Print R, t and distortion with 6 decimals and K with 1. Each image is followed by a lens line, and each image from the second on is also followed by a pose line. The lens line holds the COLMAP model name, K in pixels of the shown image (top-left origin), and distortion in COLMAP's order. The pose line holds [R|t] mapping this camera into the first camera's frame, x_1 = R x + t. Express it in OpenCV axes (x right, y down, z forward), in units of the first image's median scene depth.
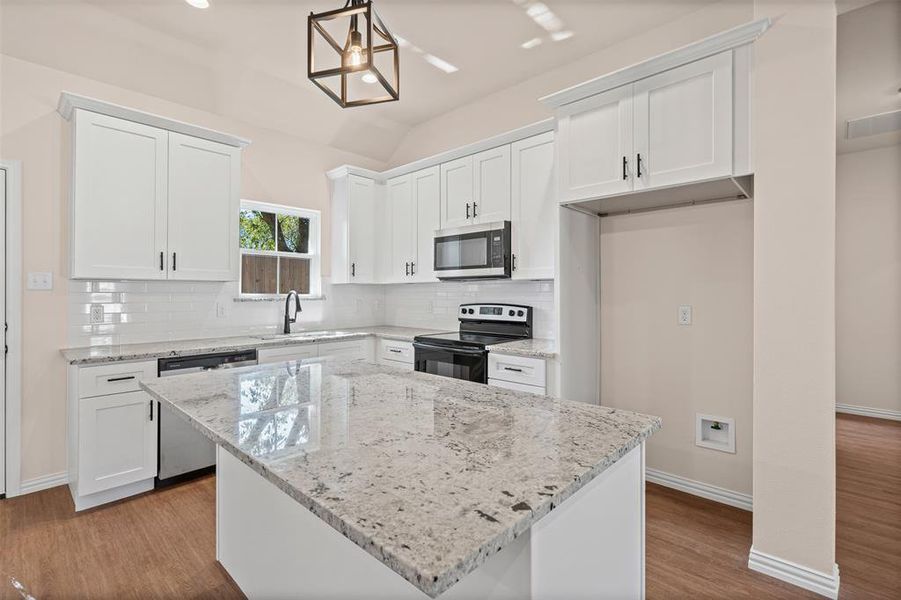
lens RADIAL K [[412.8, 0, 449.7], [0, 412.8, 295.0], [0, 0, 1]] dist [-0.006402, 0.002623]
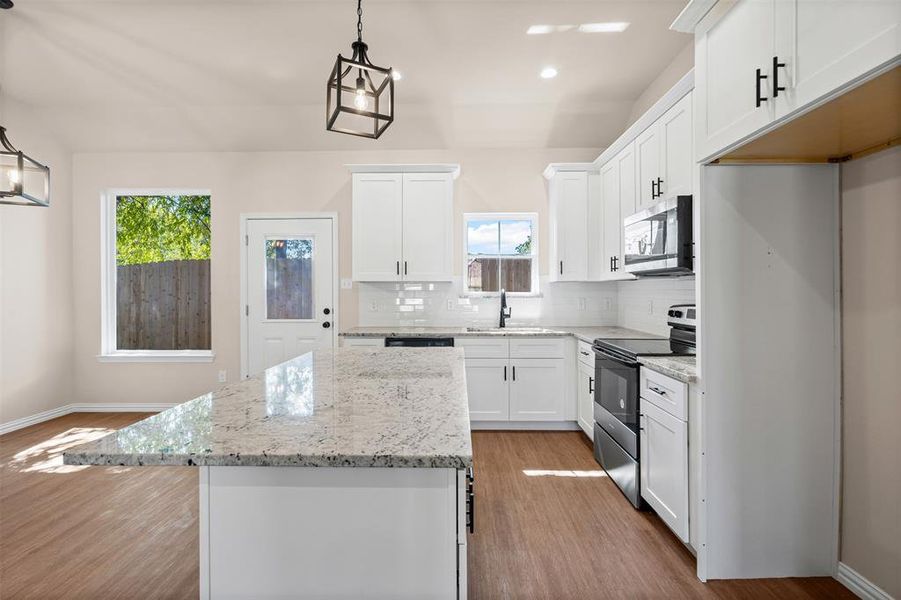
lens RADIAL K [[412.8, 0, 450.6], [0, 412.8, 293.4], [0, 0, 1]] dist [-0.006402, 0.002623]
pose [[0.672418, 0.003769, -0.740162, 0.362506], [-0.002689, 0.999993, 0.002649, -0.001379], [0.740166, 0.000210, 0.672424, 0.158073]]
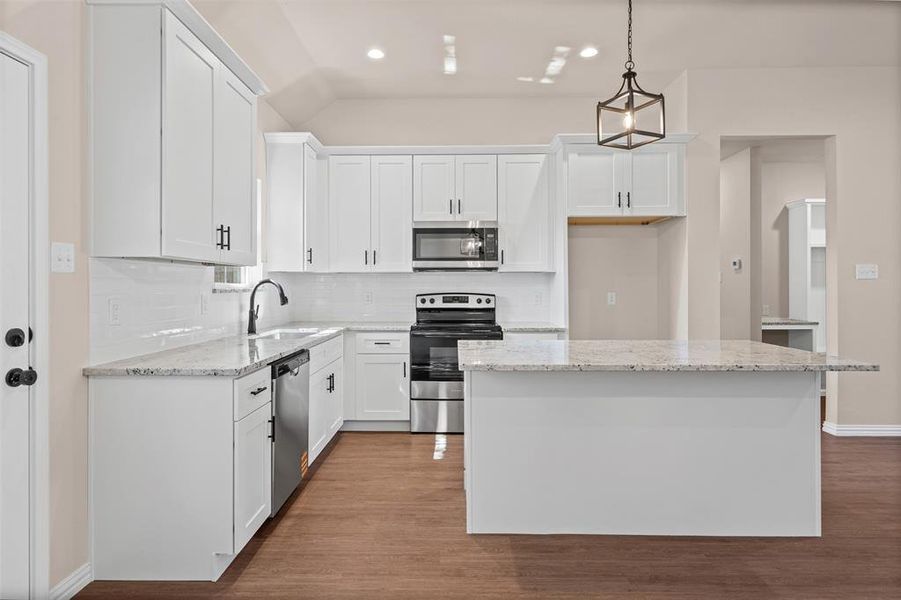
lens RADIAL K [[494.5, 0, 443.7], [0, 494.5, 288.7], [0, 0, 1]] dist [0.011680, -0.002887]
pose [[0.743457, -0.002740, 0.668779, -0.808063], [0.003897, 0.999992, -0.000235, 0.009708], [-0.668773, 0.002781, 0.743462, 0.055735]]
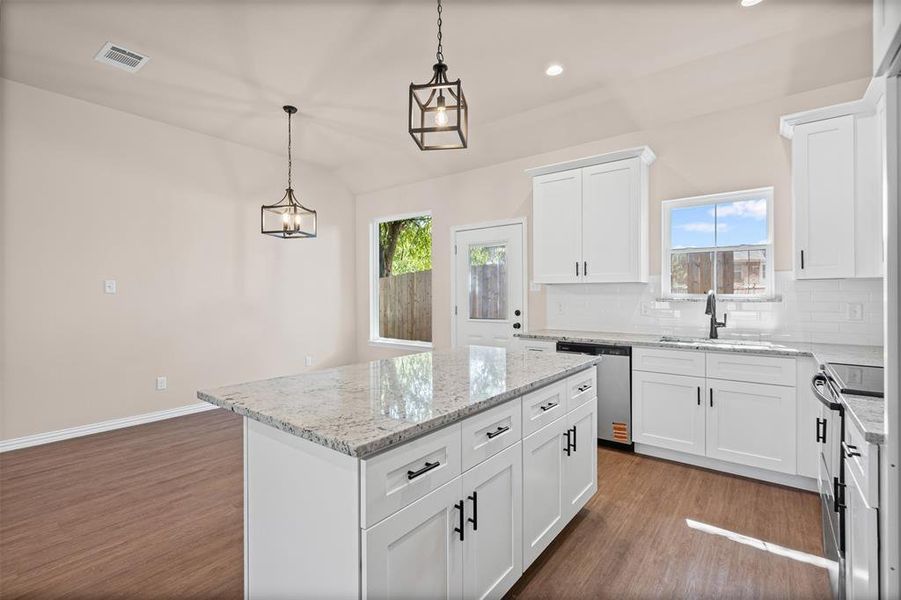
lens RADIAL K [[412.8, 0, 450.1], [0, 412.8, 295.9], [0, 0, 1]] dist [-0.006402, 0.002623]
pose [[0.092188, 0.004440, -0.995732, 0.463832], [-0.001667, 0.999989, 0.004304, -0.001344], [0.995740, 0.001263, 0.092194, 0.383391]]
